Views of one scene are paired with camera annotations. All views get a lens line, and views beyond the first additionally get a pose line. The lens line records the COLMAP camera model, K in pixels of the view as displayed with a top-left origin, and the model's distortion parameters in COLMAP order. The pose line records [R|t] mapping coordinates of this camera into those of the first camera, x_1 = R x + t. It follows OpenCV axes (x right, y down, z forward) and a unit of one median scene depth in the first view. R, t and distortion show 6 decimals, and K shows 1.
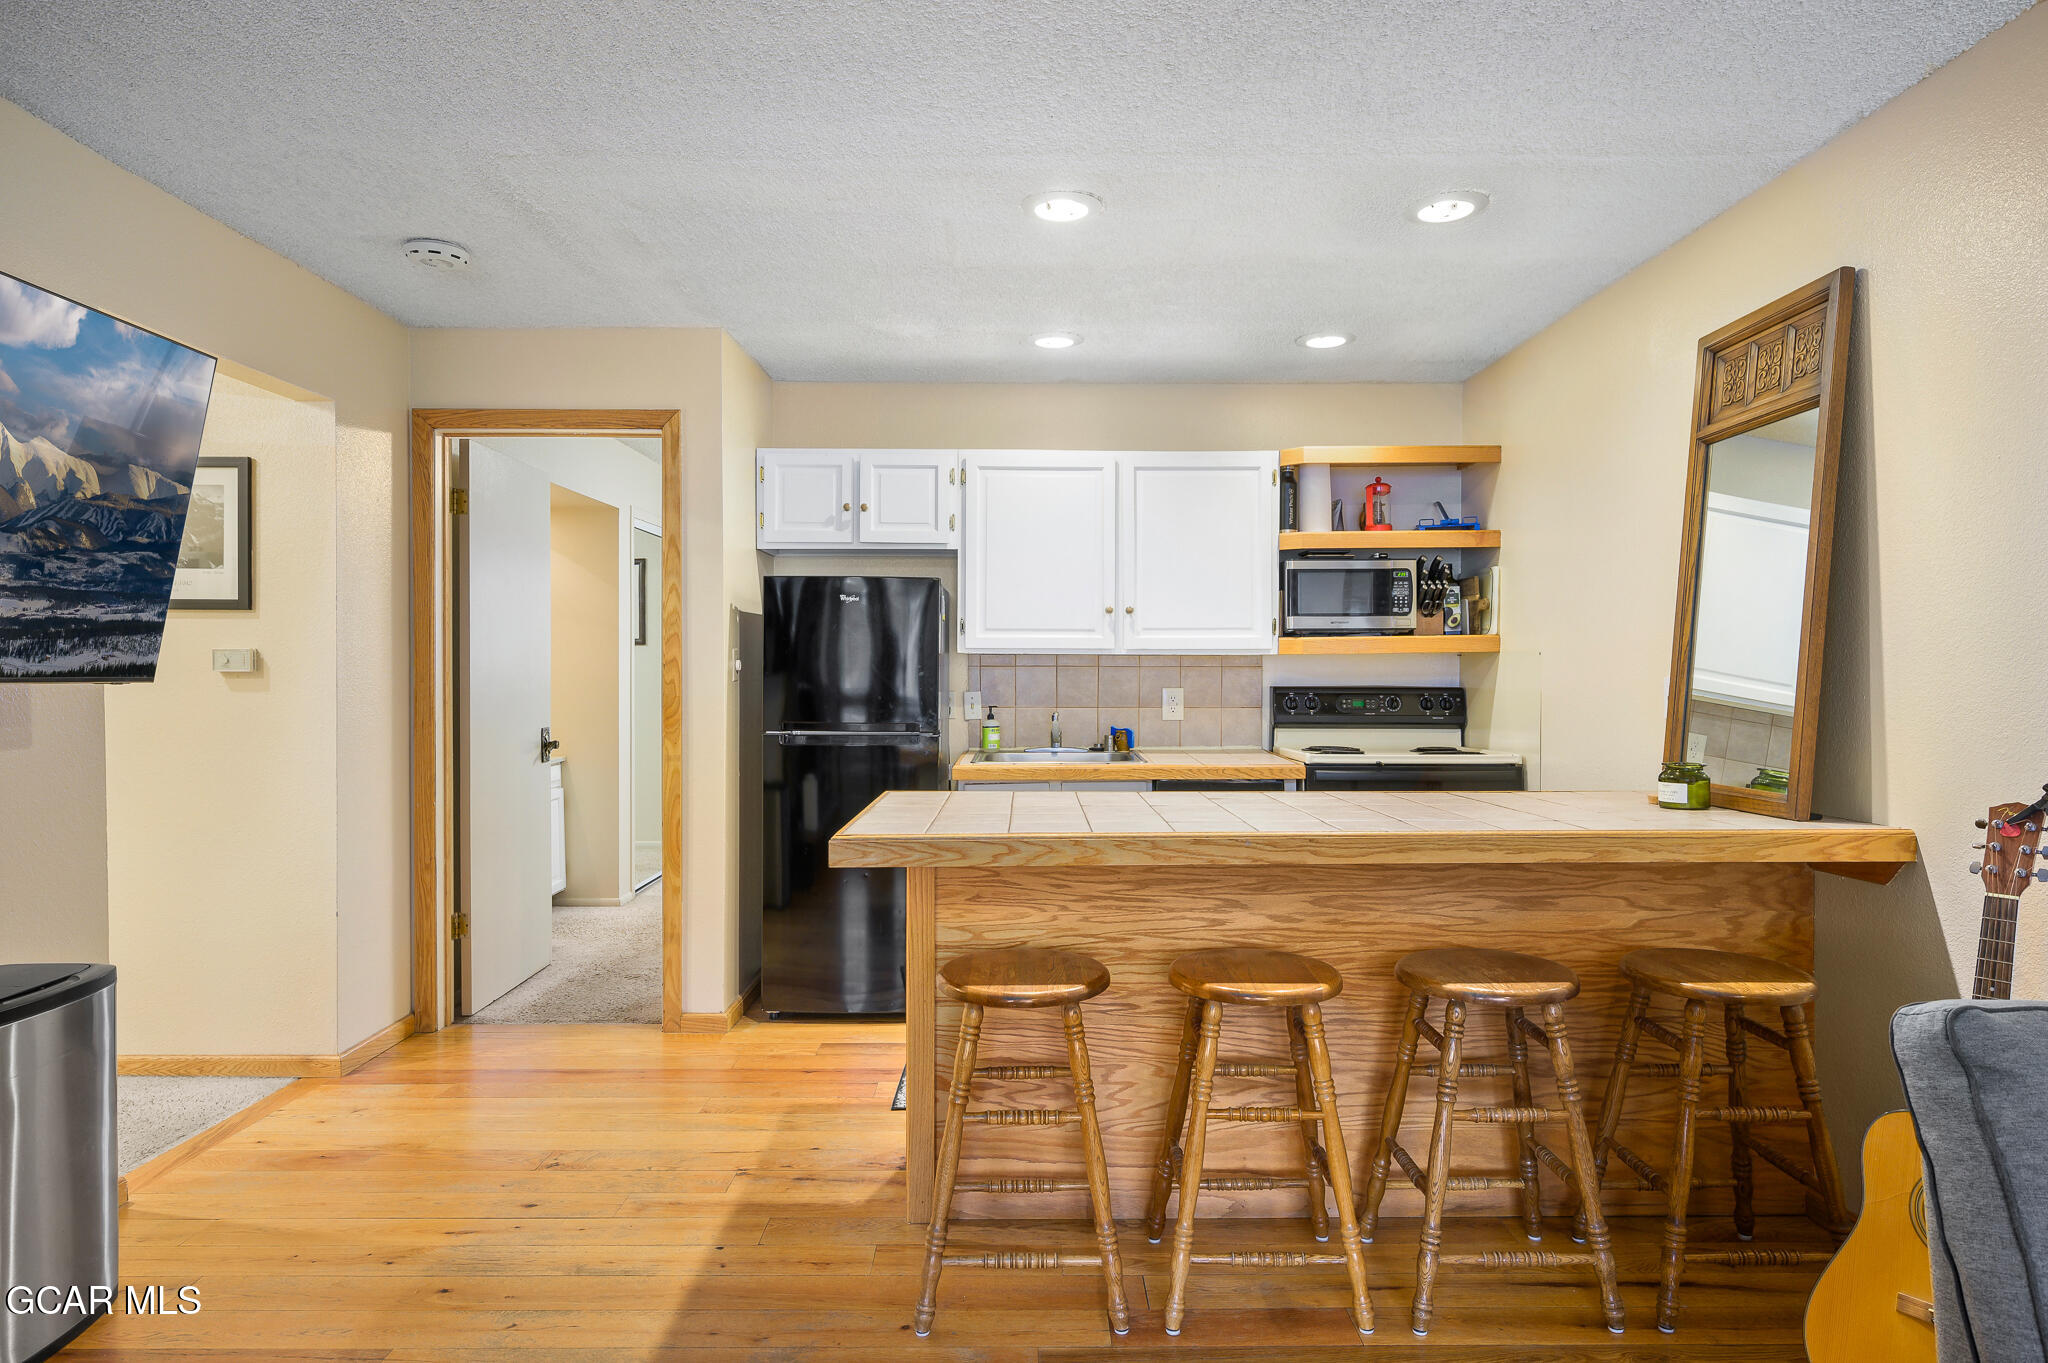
lens RADIAL K [[1194.4, 0, 1024.0], [0, 1194.4, 681.5], [0, 0, 1]] dist [-0.002202, -0.000882]
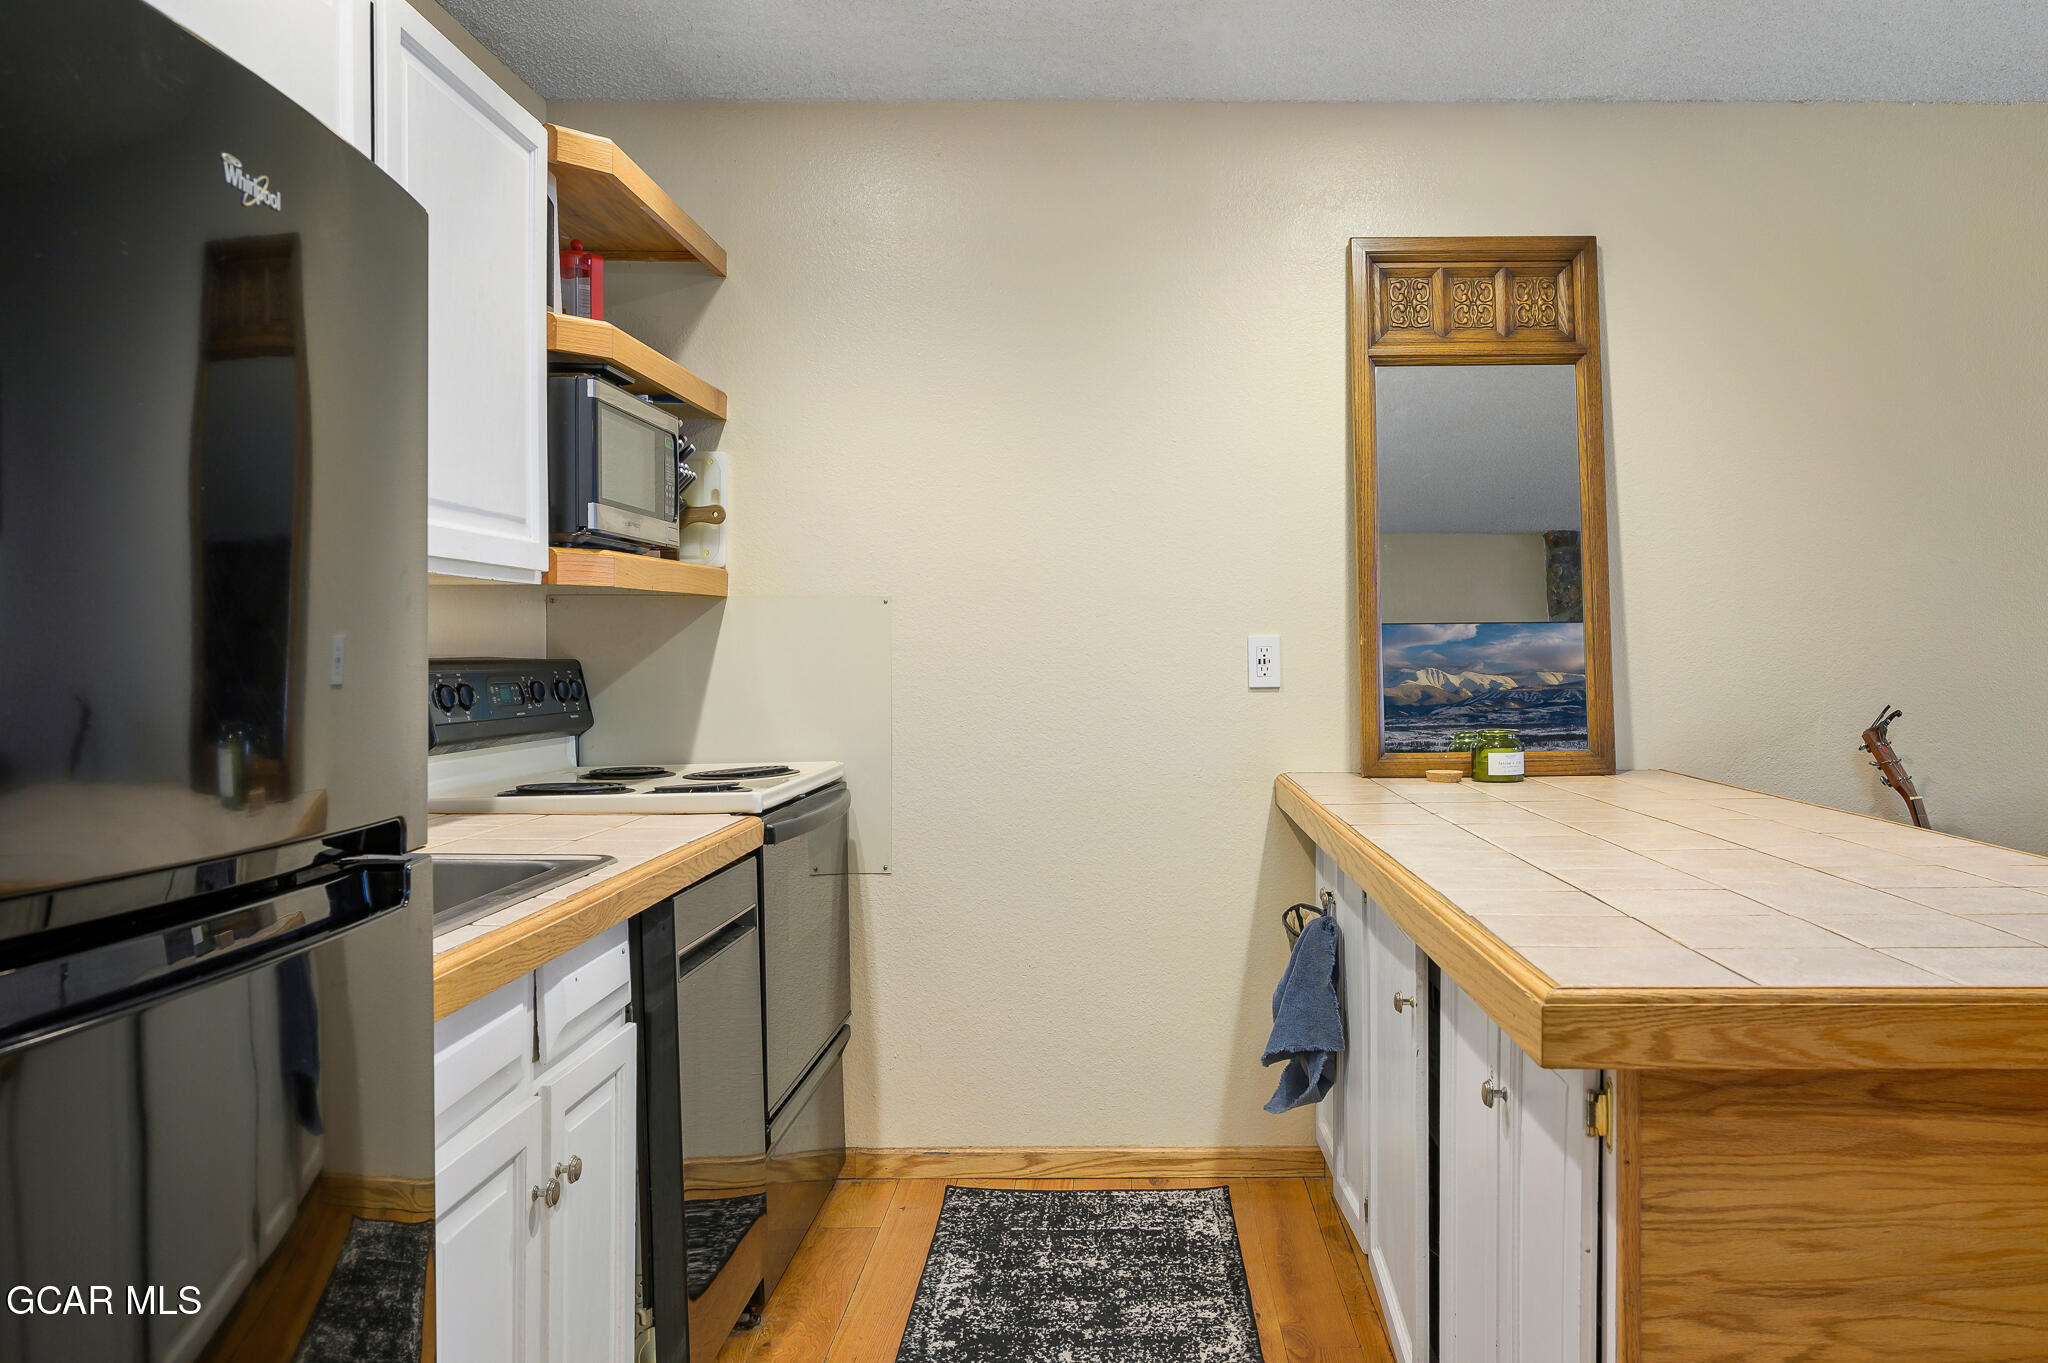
lens RADIAL K [[1514.6, 0, 1137.7], [0, 1514.6, 665.5], [0, 0, 1]] dist [-0.003050, 0.001143]
pose [[-0.001625, -0.009908, 0.999950, -0.355055], [0.010677, 0.999894, 0.009925, 0.004278], [-0.999942, 0.010692, -0.001519, 0.795211]]
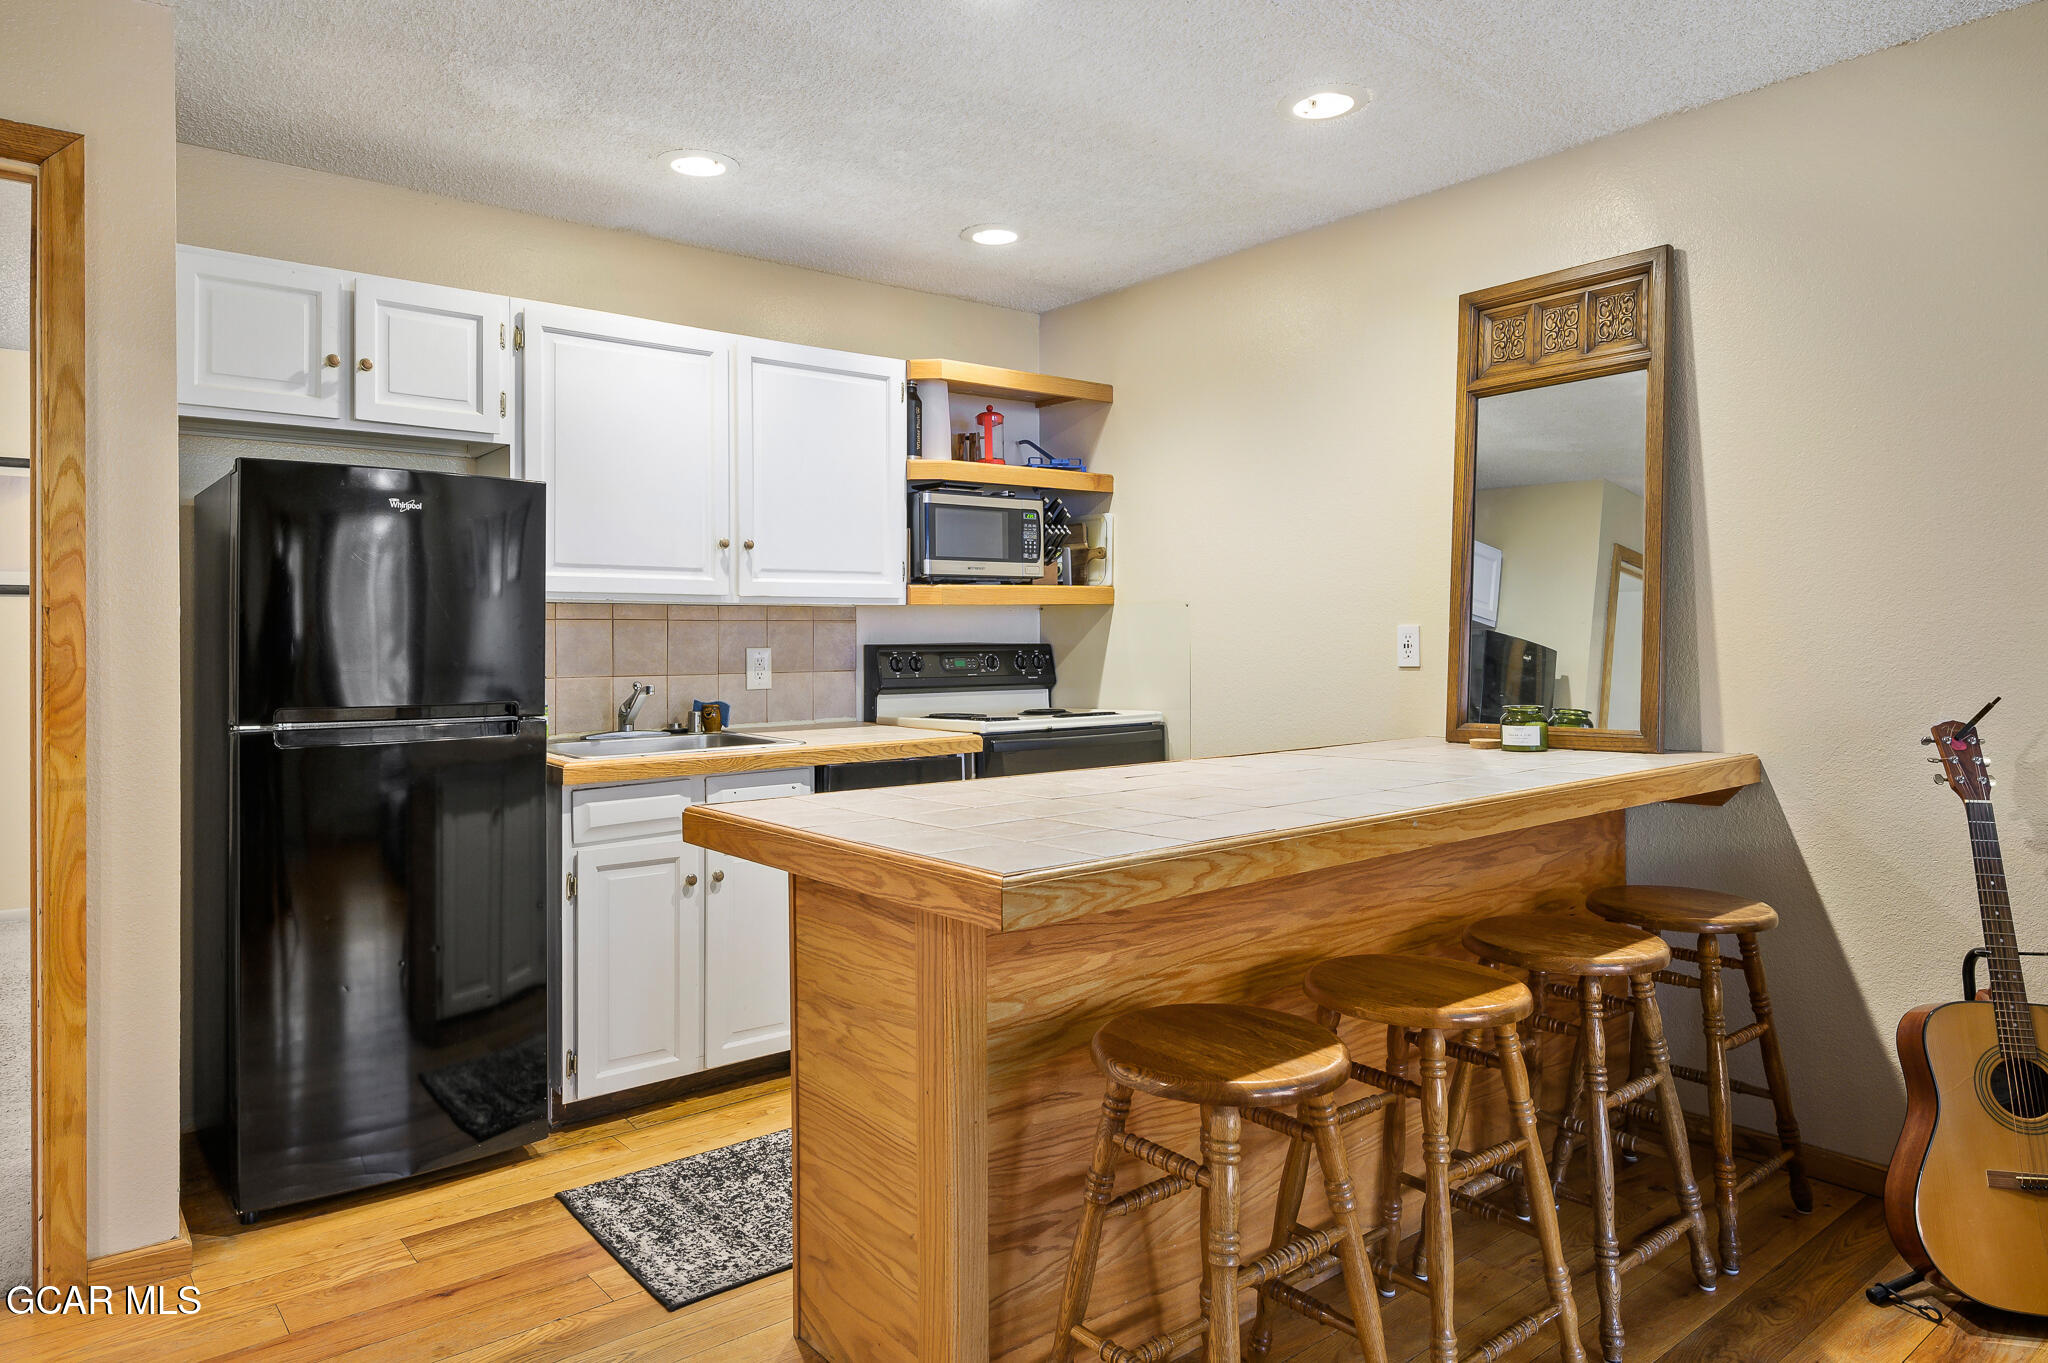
lens RADIAL K [[1281.3, 0, 1017.7], [0, 1281.3, 629.5], [0, 0, 1]] dist [0.000746, 0.000104]
pose [[0.779886, -0.002300, 0.625917, -0.290409], [0.013589, 0.999820, -0.013257, 0.007498], [-0.625774, 0.018845, 0.779777, 0.261002]]
